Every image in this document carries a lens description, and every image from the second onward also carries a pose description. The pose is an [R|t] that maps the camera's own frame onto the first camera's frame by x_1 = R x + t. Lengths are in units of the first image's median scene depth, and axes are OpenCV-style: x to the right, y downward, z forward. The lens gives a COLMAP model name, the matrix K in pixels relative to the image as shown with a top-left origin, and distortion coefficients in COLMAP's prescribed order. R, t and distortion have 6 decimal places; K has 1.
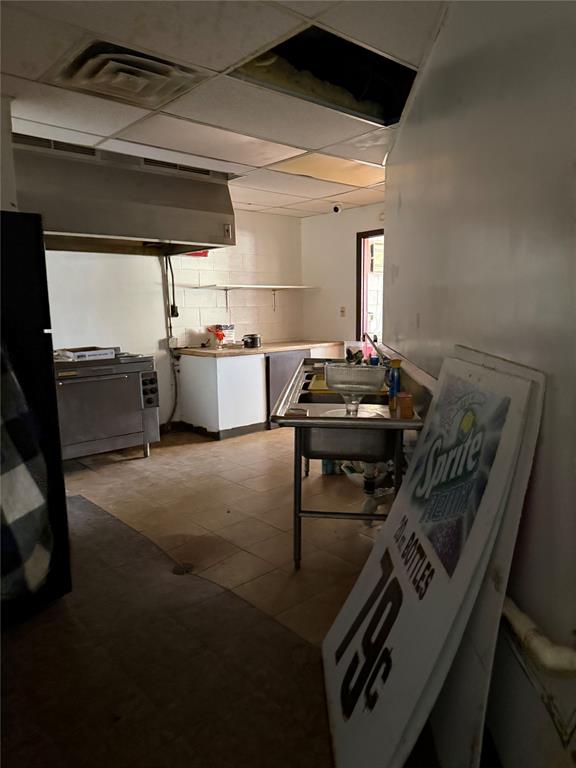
lens RADIAL K [[545.5, 0, 285.9], [0, 545.5, 386.0], [0, 0, 1]] dist [0.159741, -0.204617]
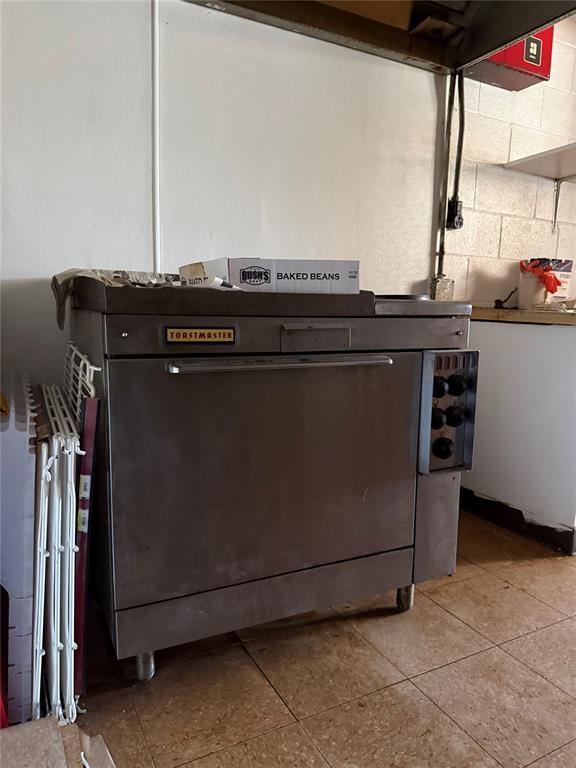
lens RADIAL K [[551.5, 0, 288.0], [0, 551.5, 384.0], [0, 0, 1]] dist [0.010105, -0.023927]
pose [[0.971424, 0.075965, -0.224867, -0.280469], [-0.075991, 0.997072, 0.008555, -0.004197], [0.224858, 0.008777, 0.974352, 0.724490]]
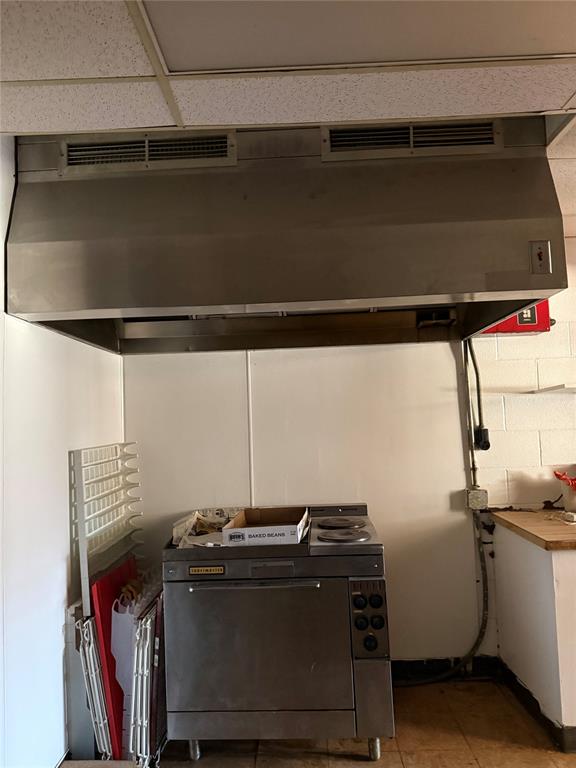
lens RADIAL K [[551.5, 0, 288.0], [0, 551.5, 384.0], [0, 0, 1]] dist [0.010105, -0.023927]
pose [[0.731305, -0.049593, -0.680245, 0.028807], [-0.076157, 0.985179, -0.153698, -0.116779], [0.677786, 0.164205, 0.716689, 0.620736]]
